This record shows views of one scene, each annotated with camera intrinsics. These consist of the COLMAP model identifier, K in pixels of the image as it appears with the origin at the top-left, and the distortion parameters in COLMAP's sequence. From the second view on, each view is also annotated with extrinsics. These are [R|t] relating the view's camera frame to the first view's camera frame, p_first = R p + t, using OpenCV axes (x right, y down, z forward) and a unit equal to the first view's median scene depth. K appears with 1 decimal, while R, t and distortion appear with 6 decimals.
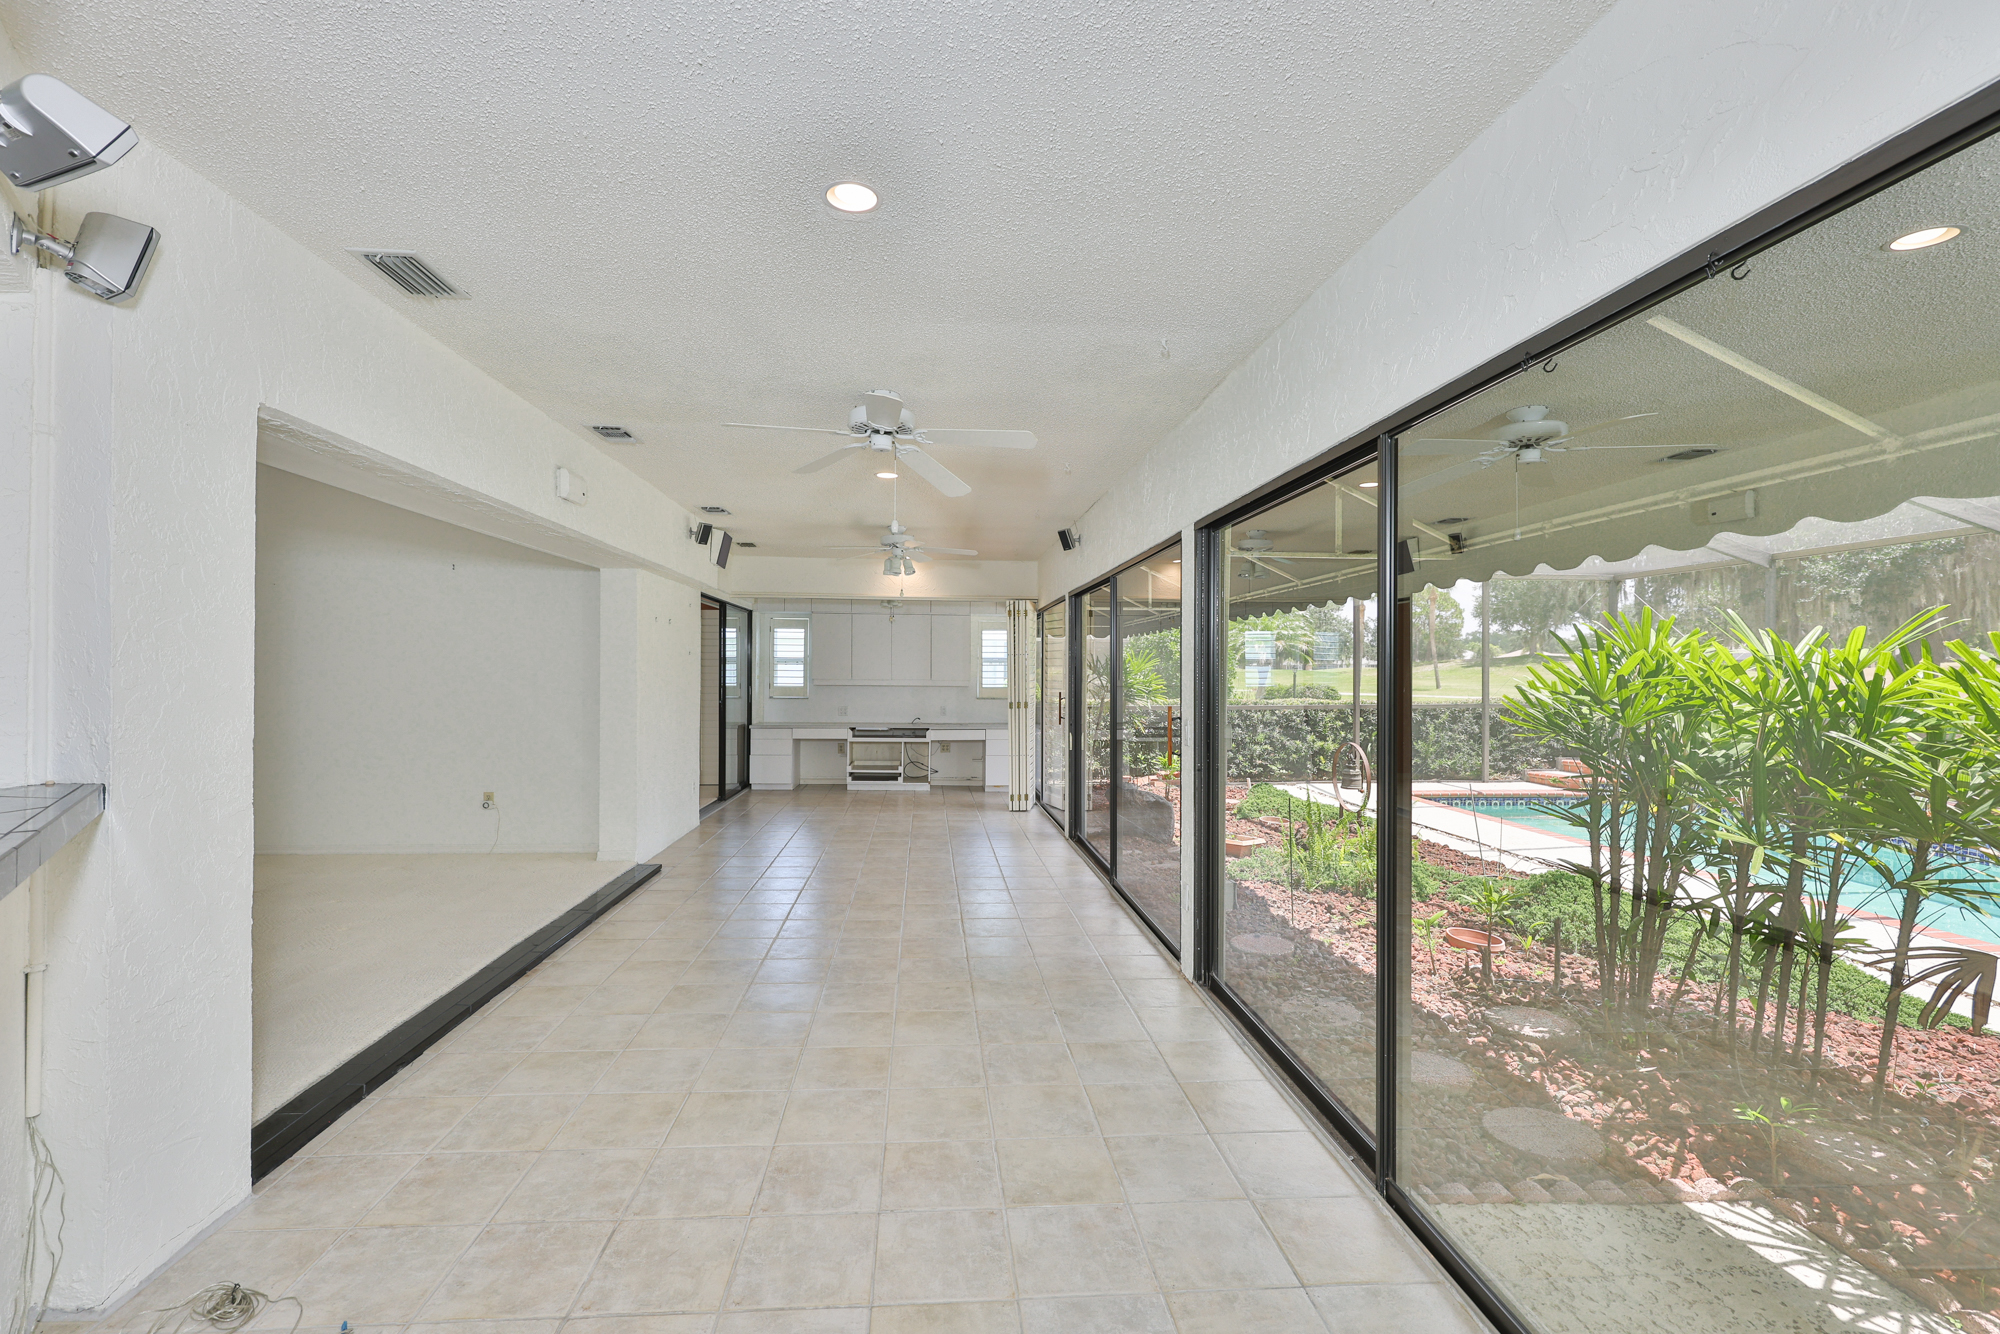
lens RADIAL K [[859.2, 0, 947.7], [0, 859.2, 676.2], [0, 0, 1]] dist [-0.002432, 0.000454]
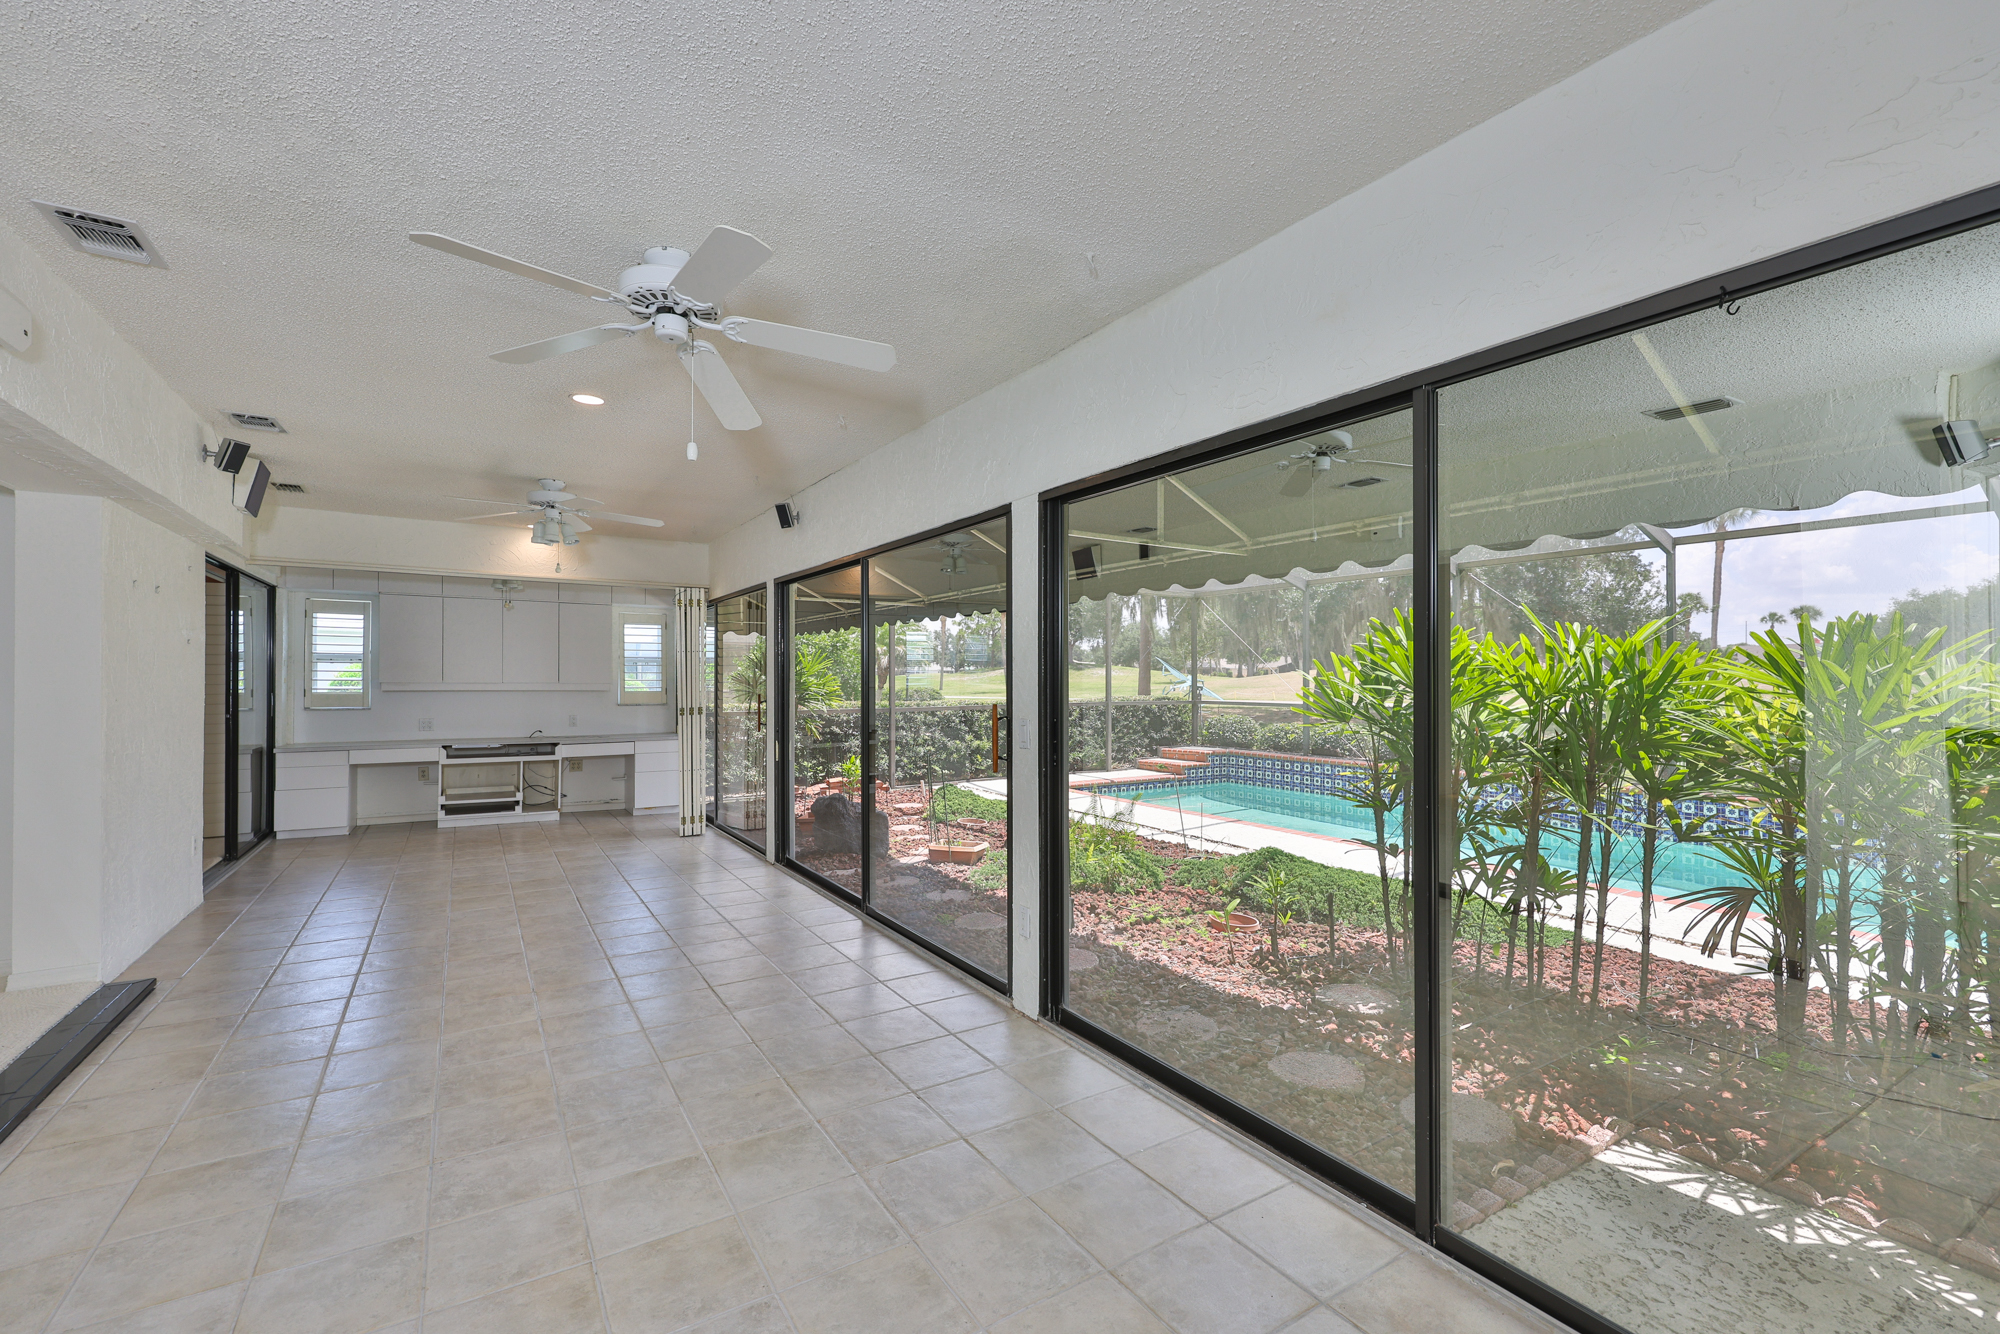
lens RADIAL K [[859.2, 0, 986.6], [0, 859.2, 678.0], [0, 0, 1]] dist [-0.002432, 0.000454]
pose [[0.868313, -0.002495, 0.496010, -0.084639], [0.004978, 0.999981, -0.003685, 0.005510], [-0.495991, 0.005669, 0.868309, 0.117836]]
